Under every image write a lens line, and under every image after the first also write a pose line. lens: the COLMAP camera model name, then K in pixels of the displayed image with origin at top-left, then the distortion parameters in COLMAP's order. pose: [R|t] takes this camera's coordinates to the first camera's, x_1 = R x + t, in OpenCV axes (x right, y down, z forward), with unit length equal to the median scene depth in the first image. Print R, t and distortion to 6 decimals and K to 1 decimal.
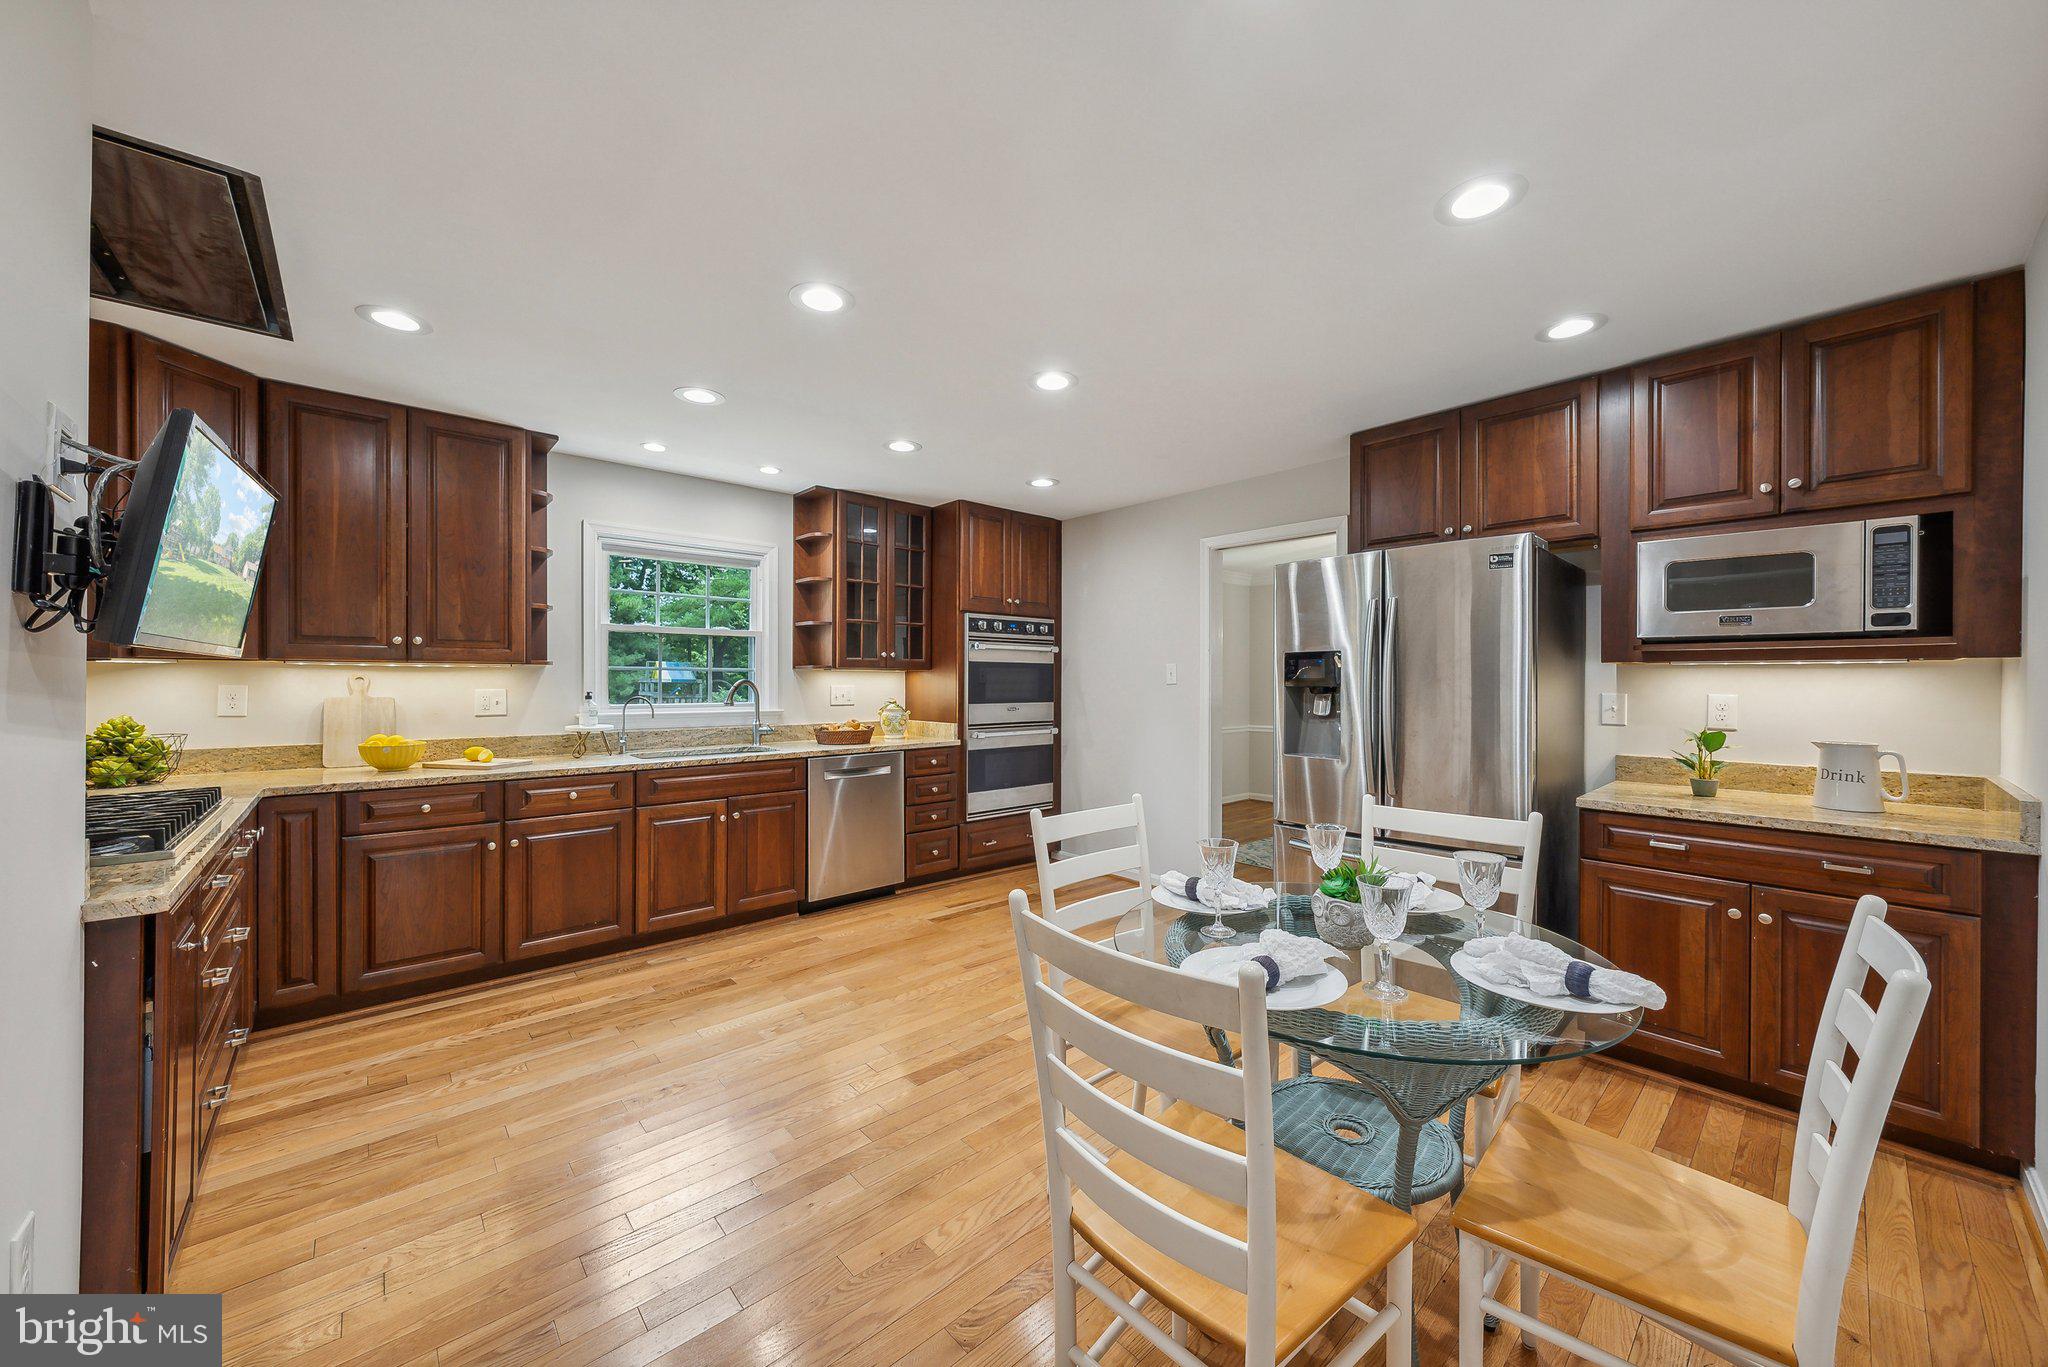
lens RADIAL K [[737.1, 0, 1027.6], [0, 737.1, 685.8], [0, 0, 1]] dist [-0.001315, 0.000339]
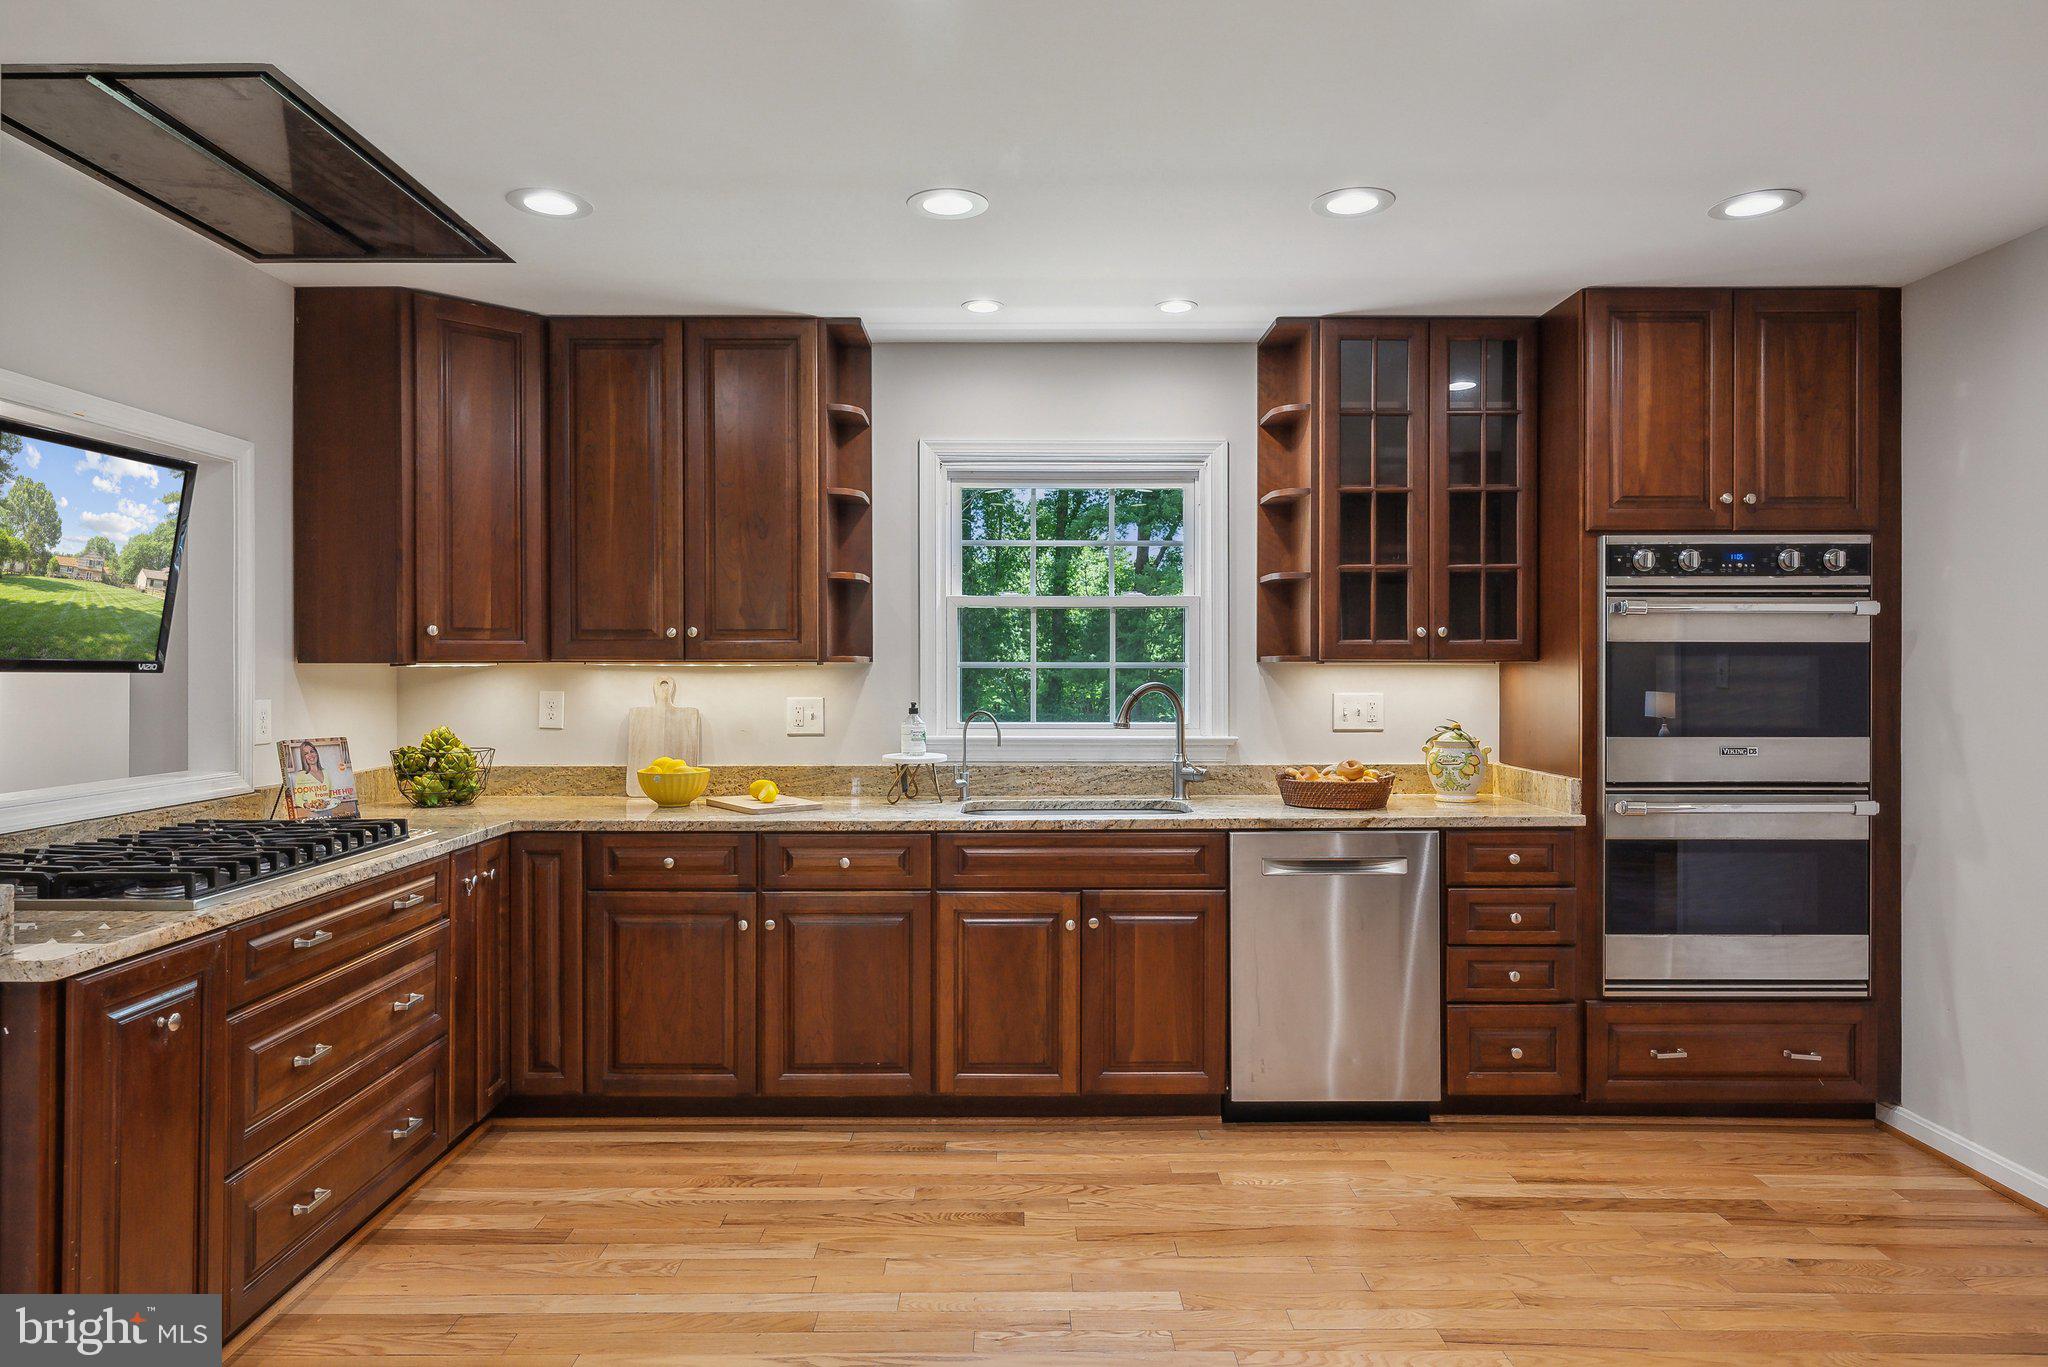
lens RADIAL K [[1250.1, 0, 1026.8], [0, 1250.1, 673.8], [0, 0, 1]] dist [0.007744, -0.001201]
pose [[0.743747, -0.000854, -0.668461, 0.211438], [-0.001940, 0.999992, -0.003436, -0.013265], [0.668459, 0.003853, 0.743739, 0.242283]]
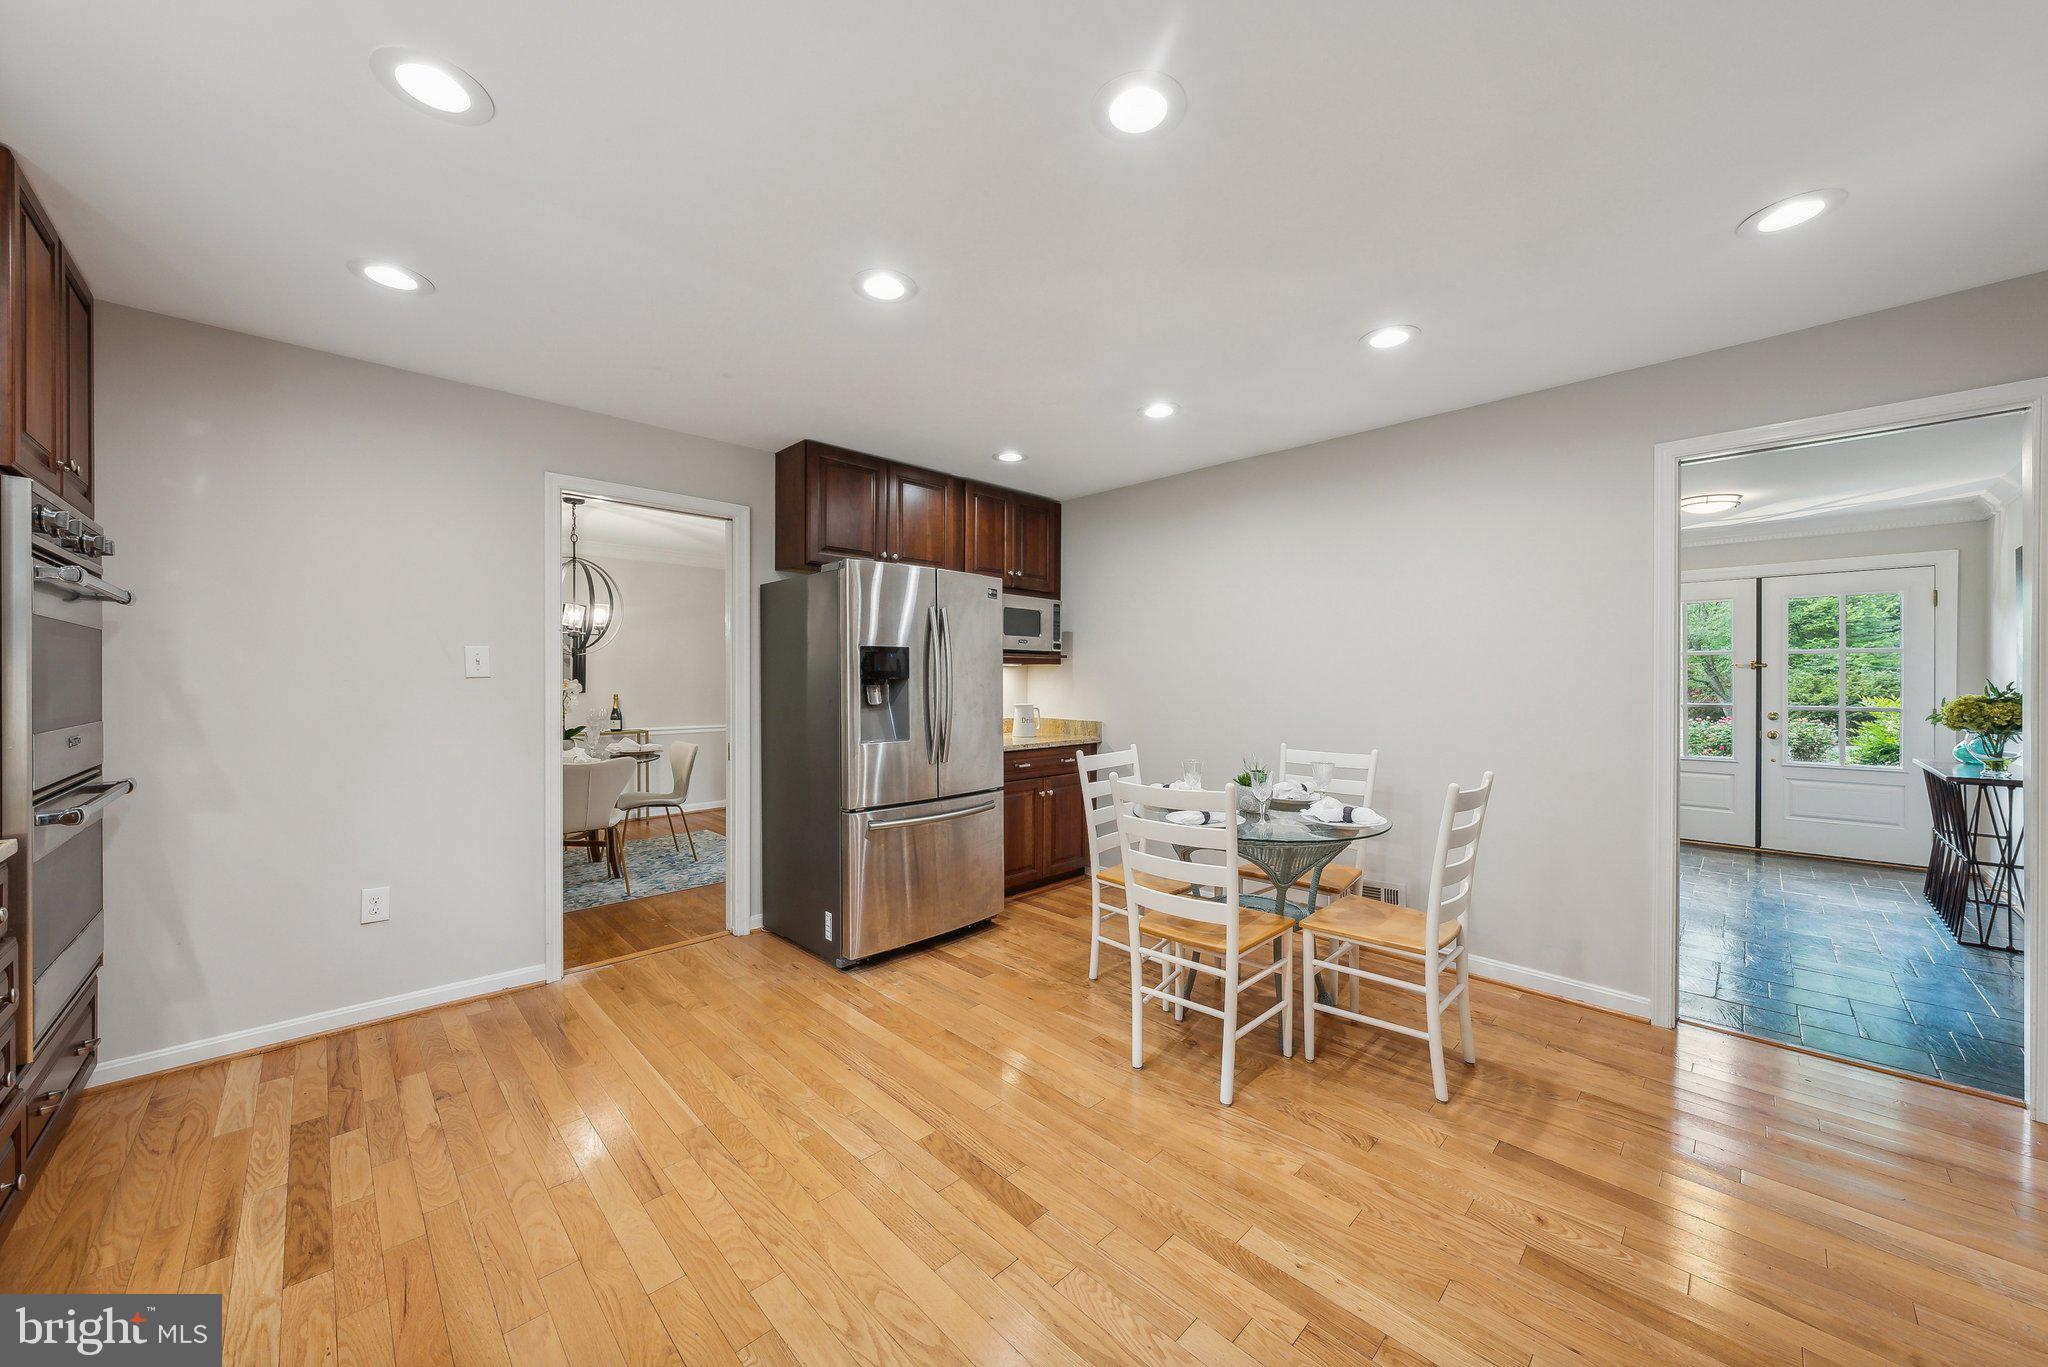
lens RADIAL K [[737.1, 0, 1019.1], [0, 737.1, 681.5], [0, 0, 1]] dist [-0.001315, 0.000339]
pose [[-0.043338, -0.004056, 0.999052, -0.573470], [0.004861, 0.999979, 0.004271, 0.002649], [-0.999049, 0.005042, -0.043317, 0.681571]]
